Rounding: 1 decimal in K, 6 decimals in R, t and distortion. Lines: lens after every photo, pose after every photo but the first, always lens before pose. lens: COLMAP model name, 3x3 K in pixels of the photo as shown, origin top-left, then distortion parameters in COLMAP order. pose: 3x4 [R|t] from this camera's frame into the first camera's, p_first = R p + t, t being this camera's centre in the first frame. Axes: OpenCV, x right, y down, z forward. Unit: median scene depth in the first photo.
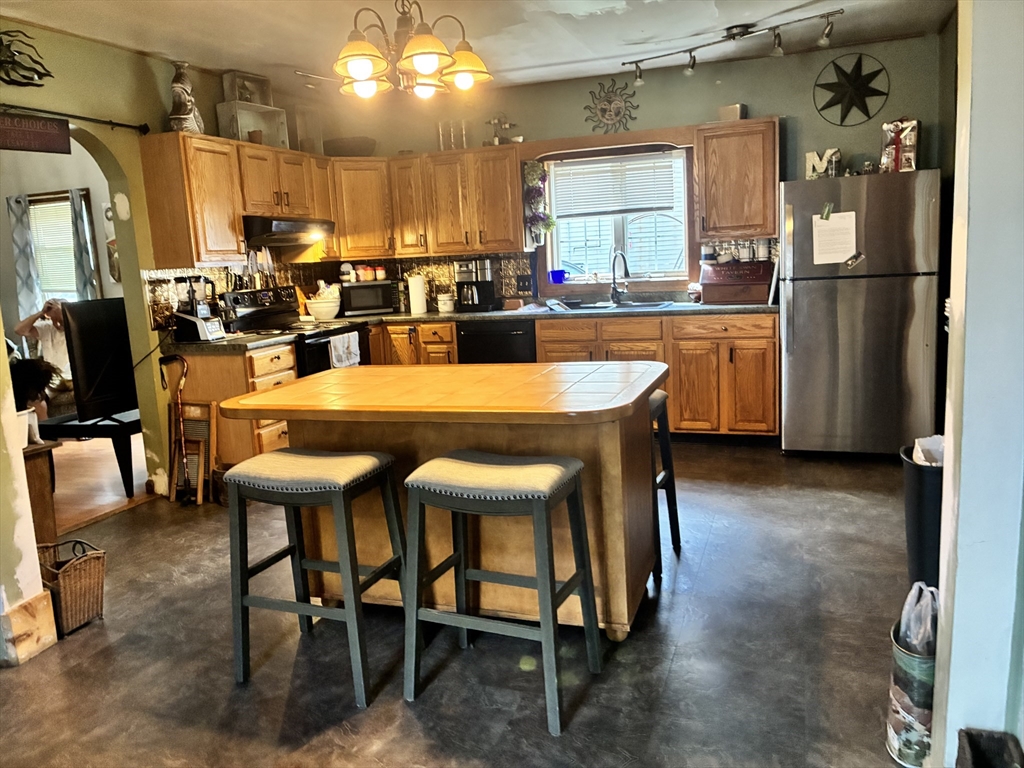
lens RADIAL K [[777.7, 0, 506.6], [0, 777.7, 386.5], [0, 0, 1]] dist [0.049334, -0.072495]
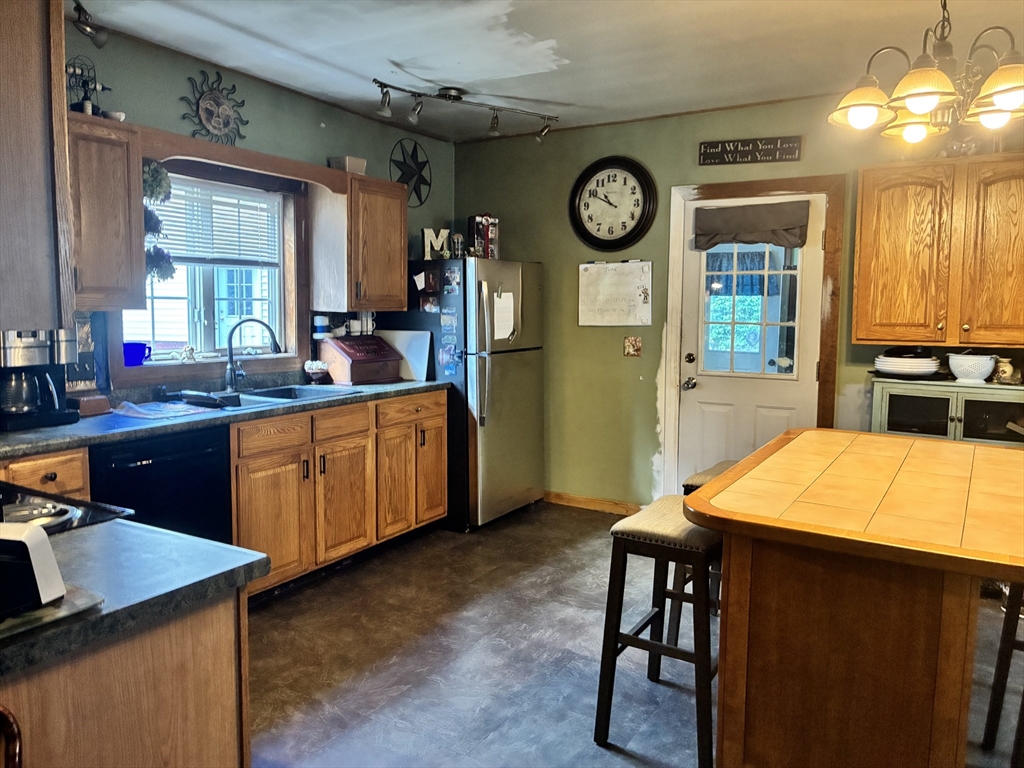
lens RADIAL K [[777.7, 0, 519.0], [0, 777.7, 380.4], [0, 0, 1]] dist [0.049334, -0.072495]
pose [[0.173022, -0.044271, 0.983922, -0.610357], [0.147012, 0.988959, 0.018646, -0.113915], [-0.973884, 0.141423, 0.177620, 0.775932]]
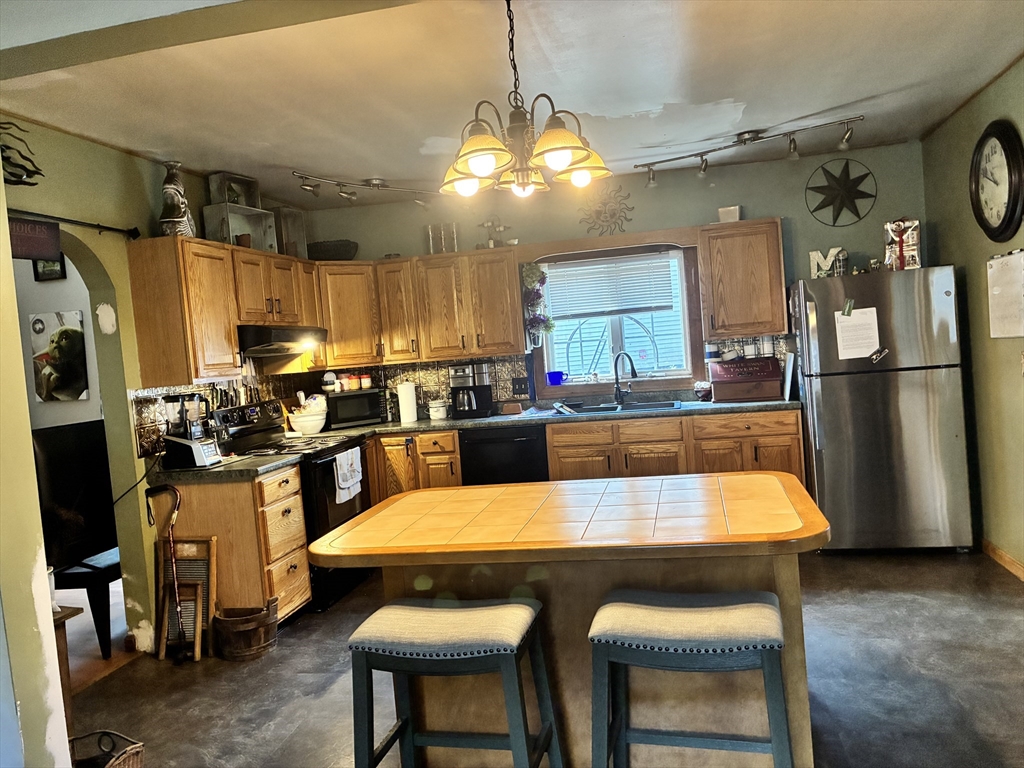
lens RADIAL K [[777.7, 0, 511.9], [0, 777.7, 390.0], [0, 0, 1]] dist [0.049334, -0.072495]
pose [[0.988940, -0.035585, 0.143986, -0.162361], [0.052566, 0.991869, -0.115903, -0.023383], [-0.138690, 0.122190, 0.982769, 0.079168]]
